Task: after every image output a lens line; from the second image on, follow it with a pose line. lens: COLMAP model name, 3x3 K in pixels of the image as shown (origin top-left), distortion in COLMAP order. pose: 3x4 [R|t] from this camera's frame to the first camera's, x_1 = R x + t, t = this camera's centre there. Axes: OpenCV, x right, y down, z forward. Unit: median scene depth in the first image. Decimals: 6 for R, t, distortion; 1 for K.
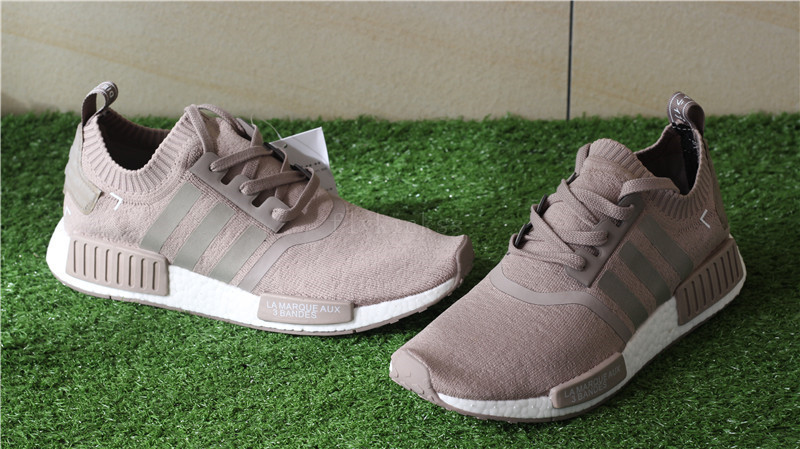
lens RADIAL K [[2022.2, 0, 400.0], [0, 2022.2, 224.5], [0, 0, 1]] dist [-0.081788, -0.078671]
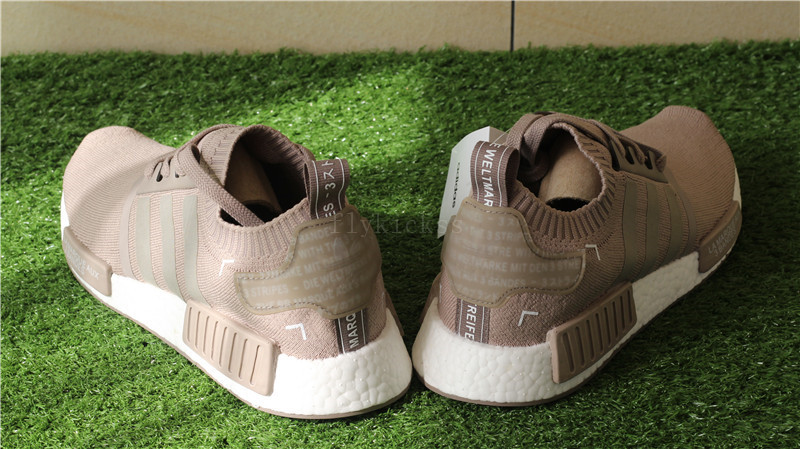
lens RADIAL K [[2010.6, 0, 400.0], [0, 2010.6, 224.5], [0, 0, 1]] dist [-0.061178, -0.455964]
pose [[0.999666, -0.011193, 0.023286, 0.012389], [0.010043, 0.998752, 0.048933, -0.020163], [-0.023804, -0.048683, 0.998531, 0.110102]]
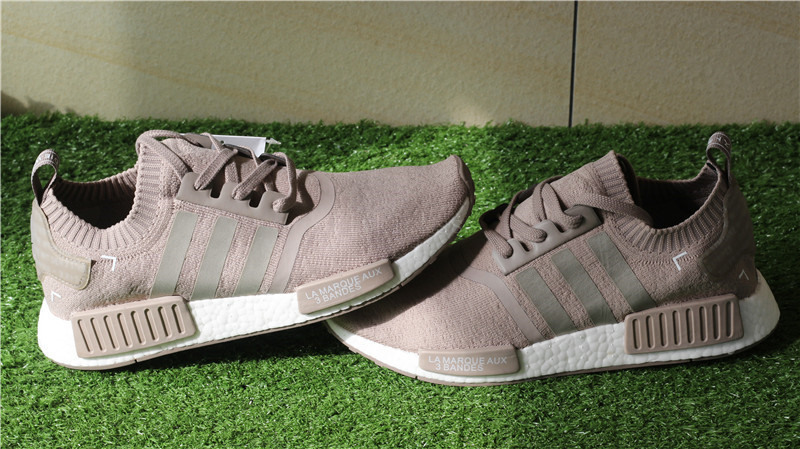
lens RADIAL K [[2022.2, 0, 400.0], [0, 2022.2, 224.5], [0, 0, 1]] dist [-0.081788, -0.078671]
pose [[0.999930, 0.011569, 0.002589, -0.002926], [-0.011646, 0.999414, 0.032198, -0.037339], [-0.002215, -0.032226, 0.999478, 0.003649]]
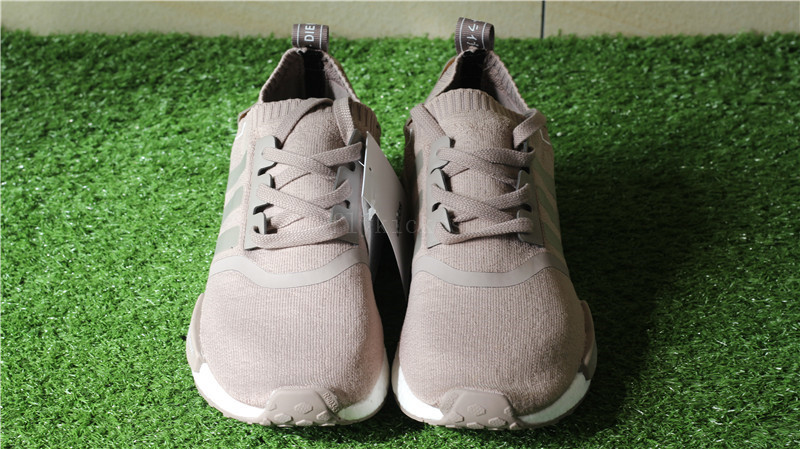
lens RADIAL K [[2010.6, 0, 400.0], [0, 2010.6, 224.5], [0, 0, 1]] dist [-0.061178, -0.455964]
pose [[0.999904, 0.003651, 0.013368, 0.007070], [-0.004918, 0.995368, 0.096010, -0.058817], [-0.012956, -0.096067, 0.995291, 0.089032]]
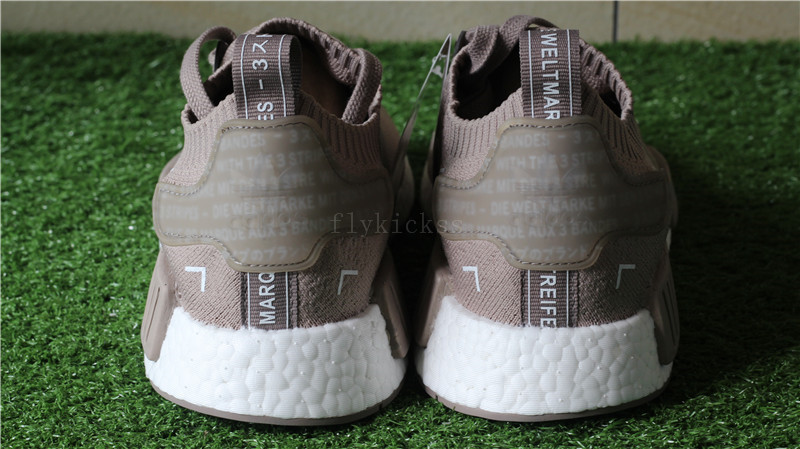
lens RADIAL K [[2022.2, 0, 400.0], [0, 2022.2, 224.5], [0, 0, 1]] dist [-0.081788, -0.078671]
pose [[0.999283, 0.017773, -0.033442, 0.033915], [-0.021294, 0.993917, -0.108053, 0.099393], [0.031318, 0.108688, 0.993582, 0.304464]]
